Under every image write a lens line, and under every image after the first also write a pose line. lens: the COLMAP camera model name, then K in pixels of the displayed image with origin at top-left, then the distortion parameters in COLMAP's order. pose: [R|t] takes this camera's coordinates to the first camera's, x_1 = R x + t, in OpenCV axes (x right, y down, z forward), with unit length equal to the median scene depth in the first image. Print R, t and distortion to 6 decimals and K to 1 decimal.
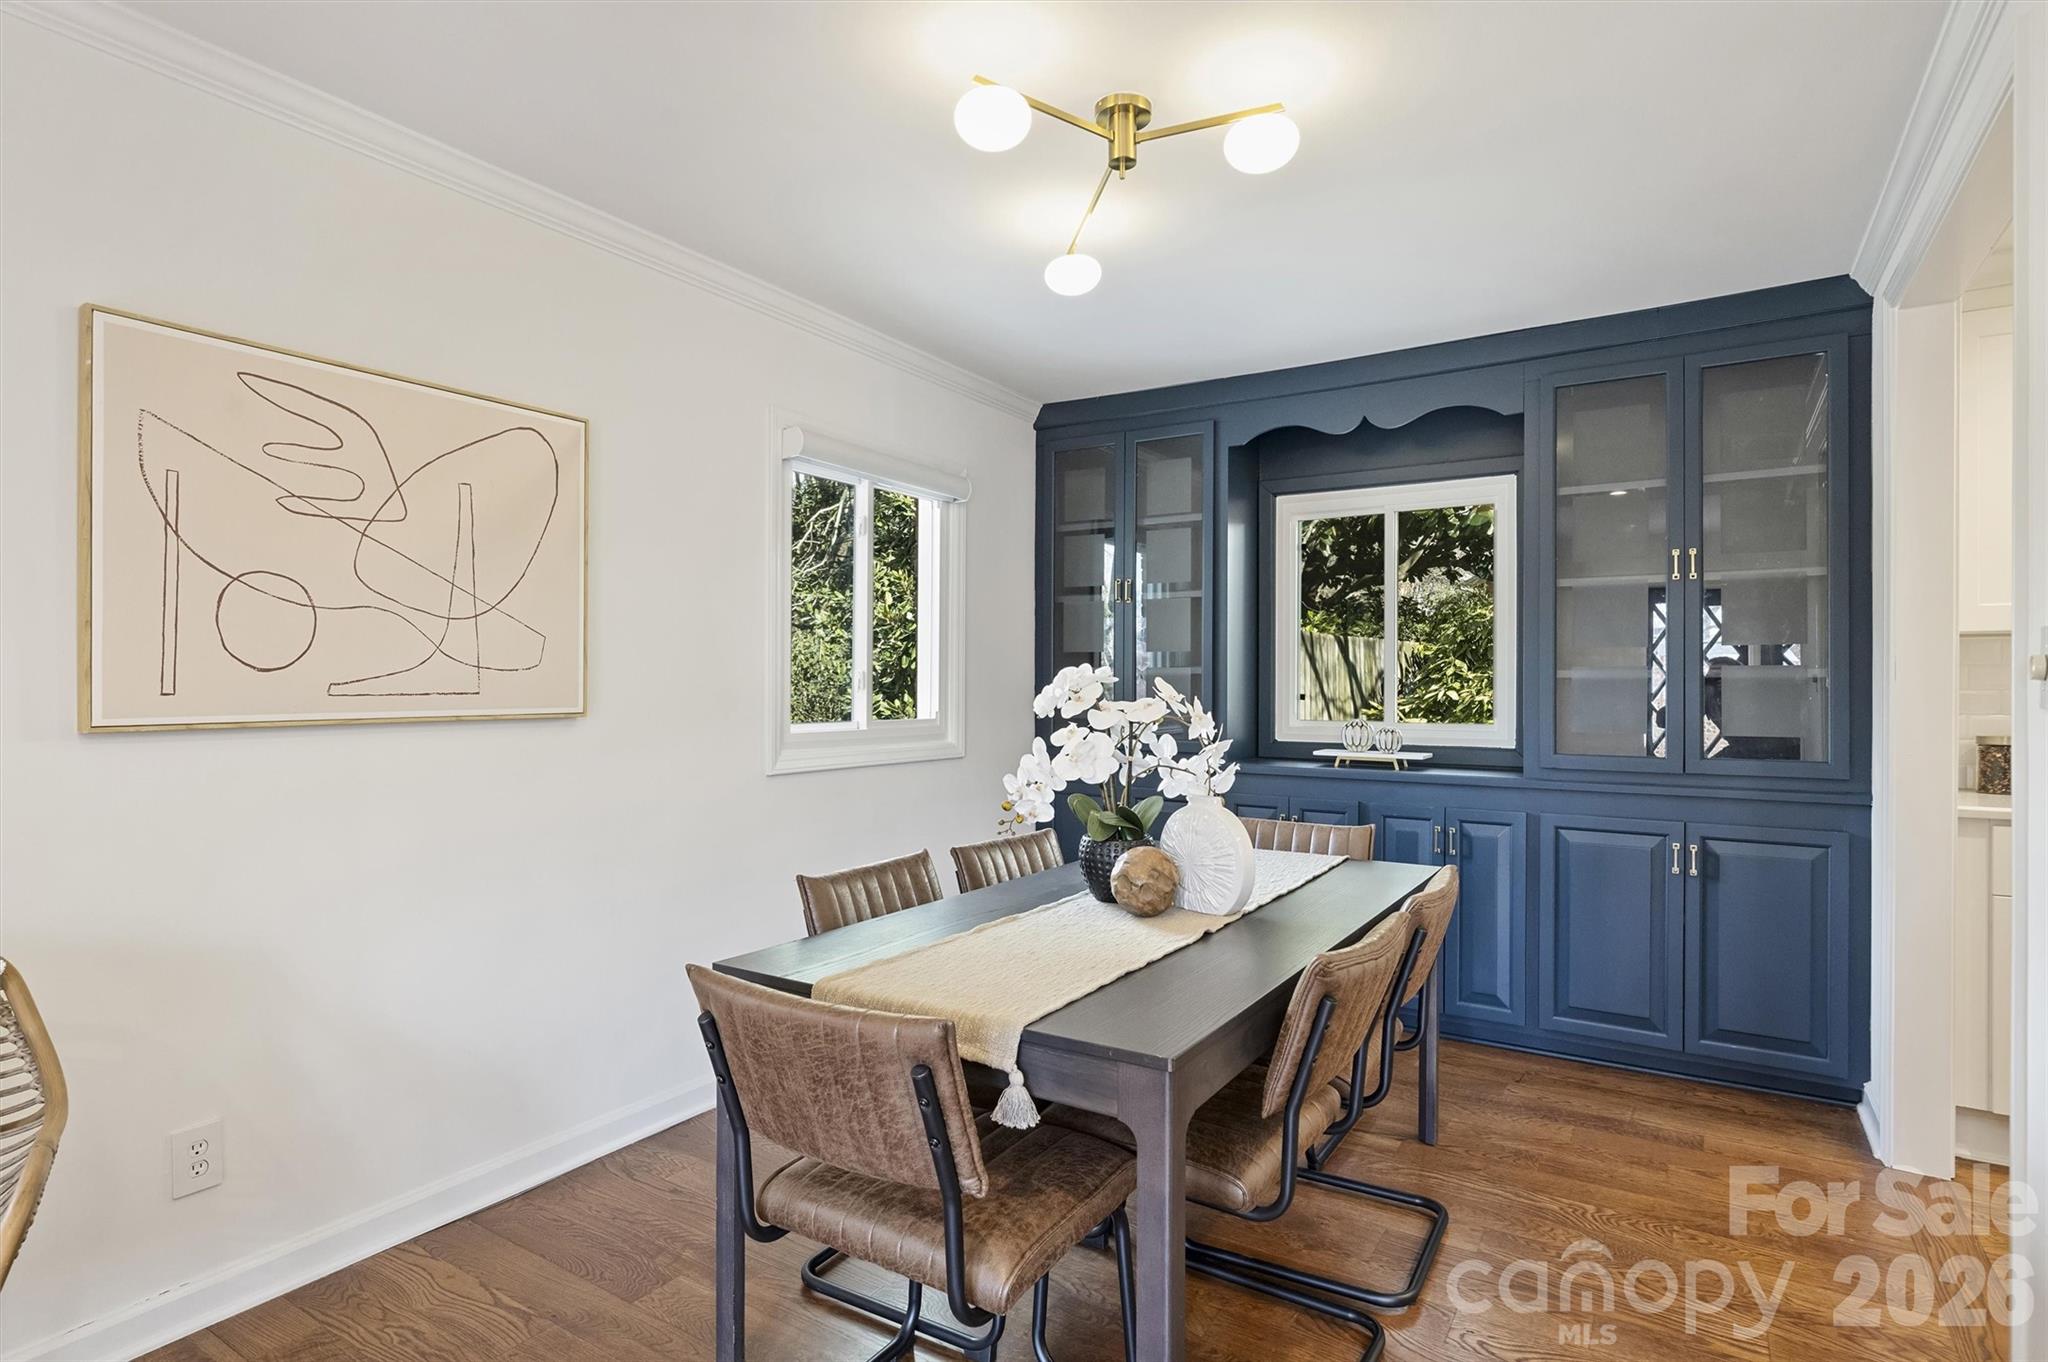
lens RADIAL K [[1063.7, 0, 1038.4], [0, 1063.7, 677.0], [0, 0, 1]] dist [-0.015863, 0.000784]
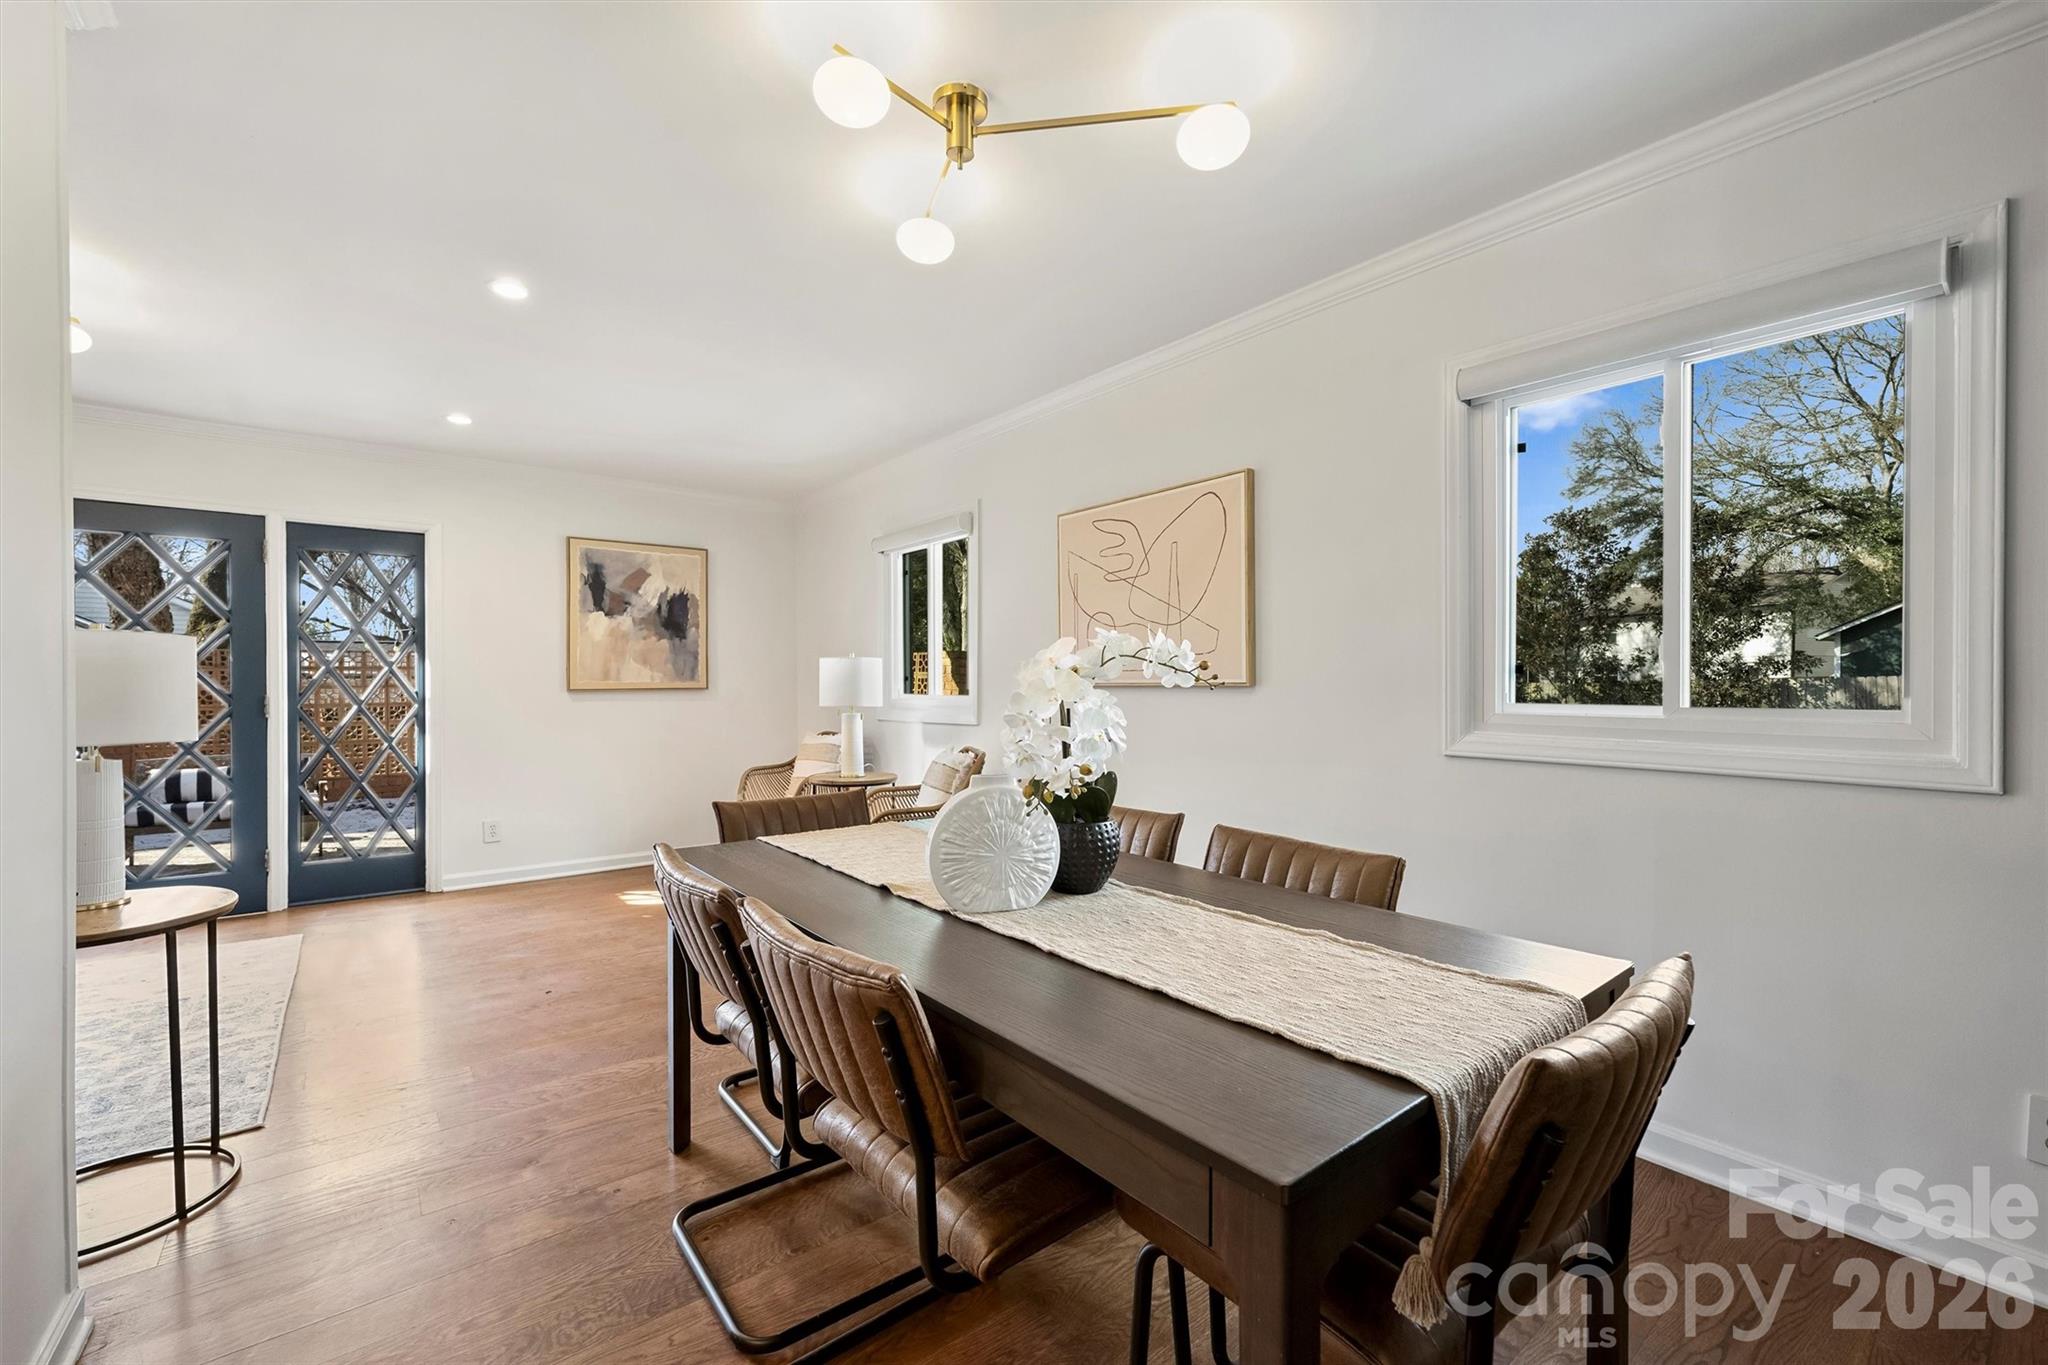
lens RADIAL K [[823.6, 0, 1023.0], [0, 823.6, 685.6], [0, 0, 1]] dist [-0.001606, -0.000284]
pose [[-0.326267, 0.006043, -0.945258, 0.775142], [0.005533, 0.999975, 0.004483, 0.035945], [0.945261, -0.003767, -0.326293, 1.199852]]
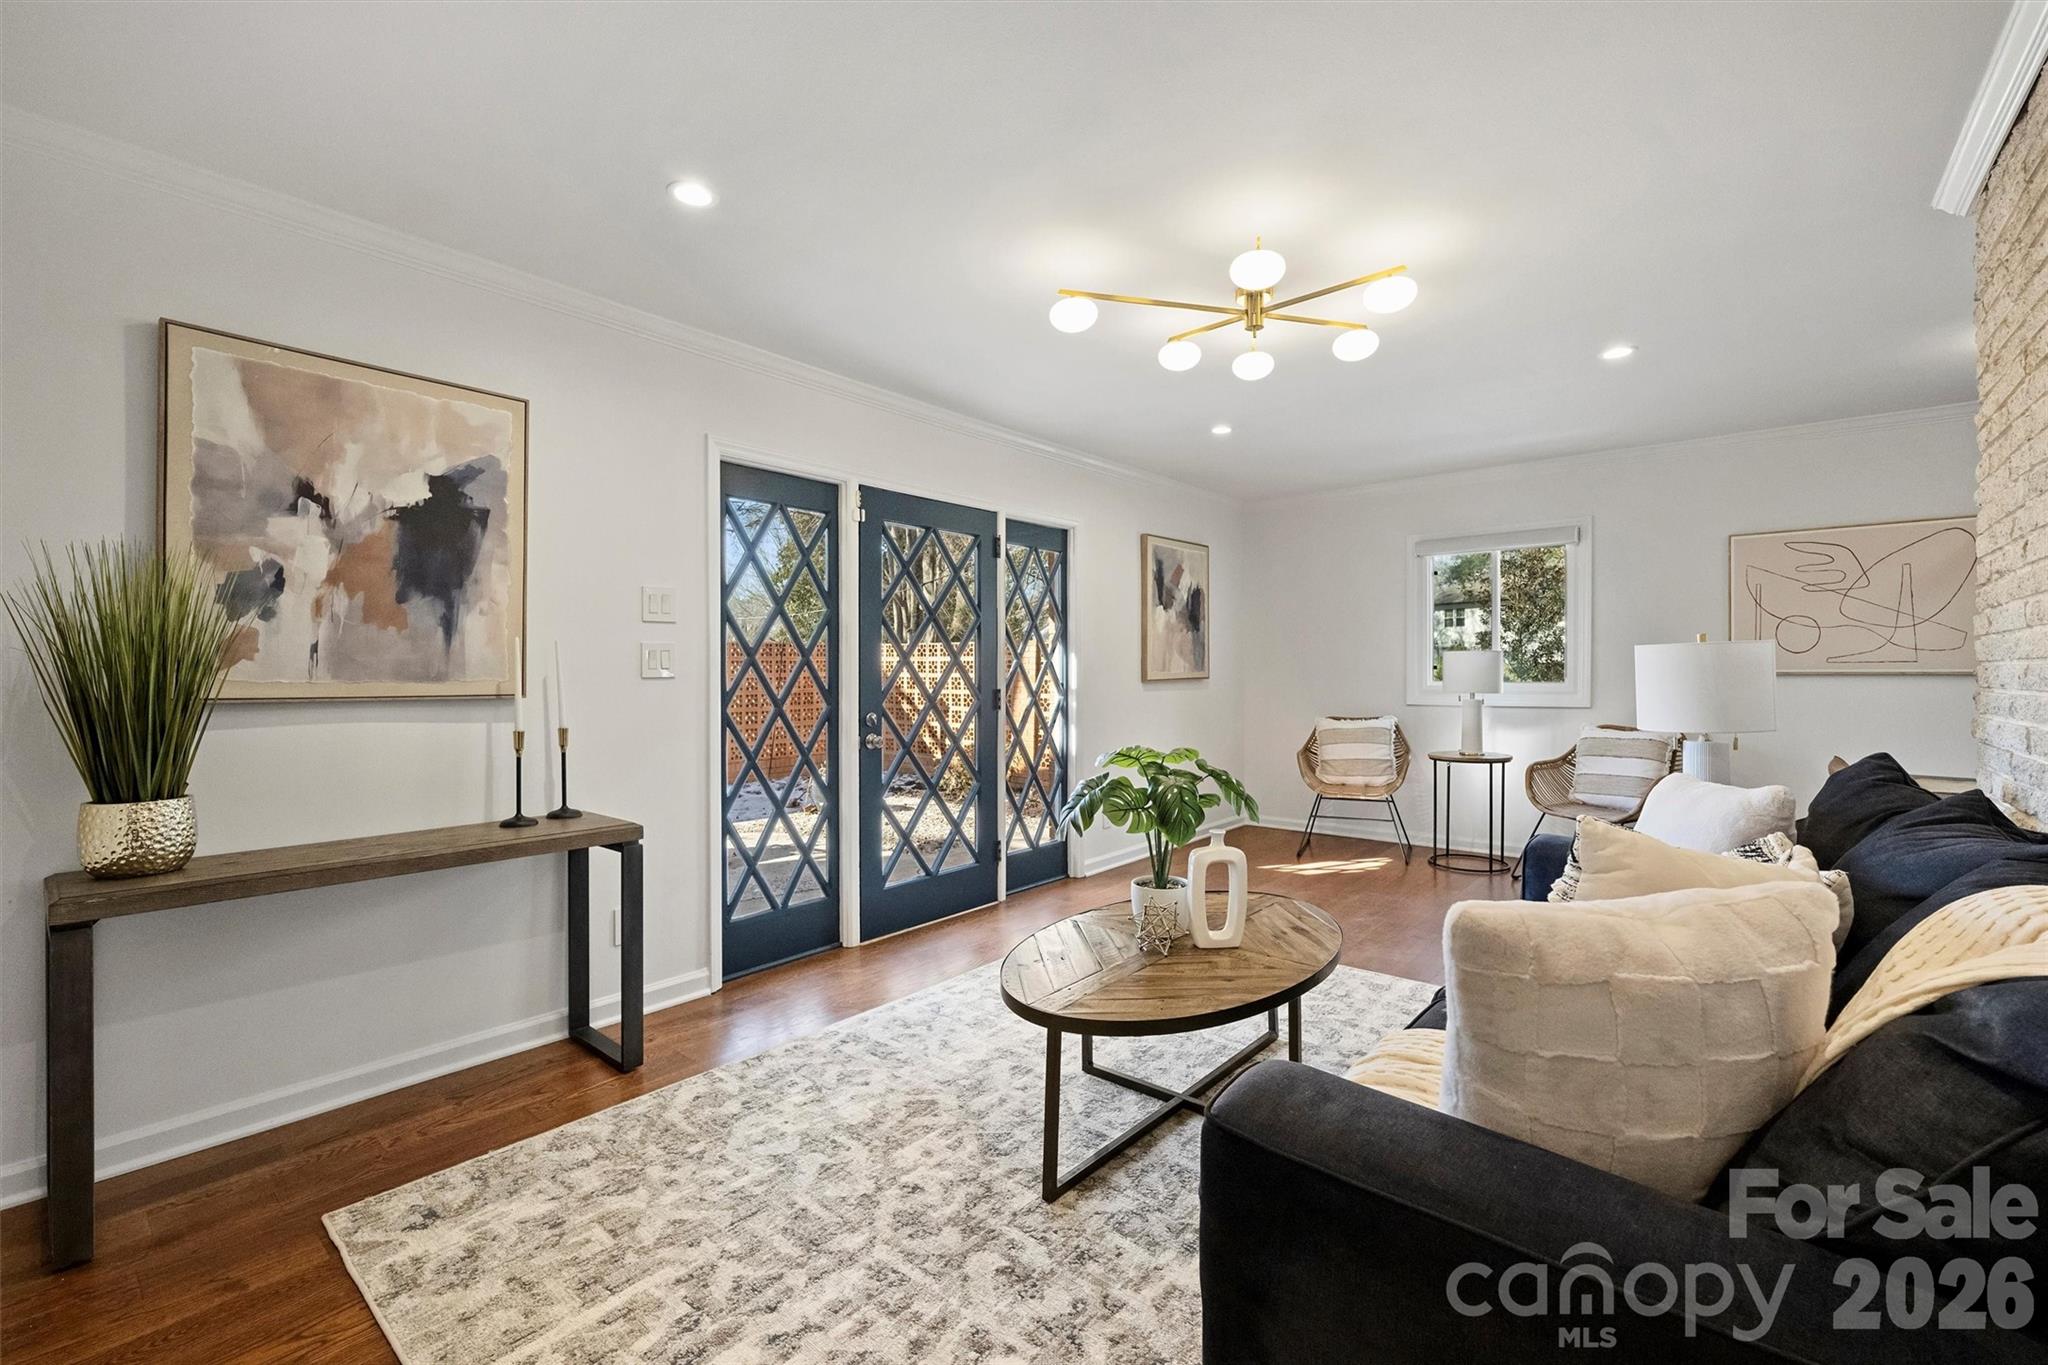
lens RADIAL K [[823.6, 0, 1036.0], [0, 823.6, 668.4], [0, 0, 1]] dist [-0.001606, -0.000284]
pose [[-0.149625, 0.010076, -0.988692, 1.392844], [0.009453, 0.999917, 0.008760, -0.001738], [0.988698, -0.008035, -0.149707, -0.513496]]
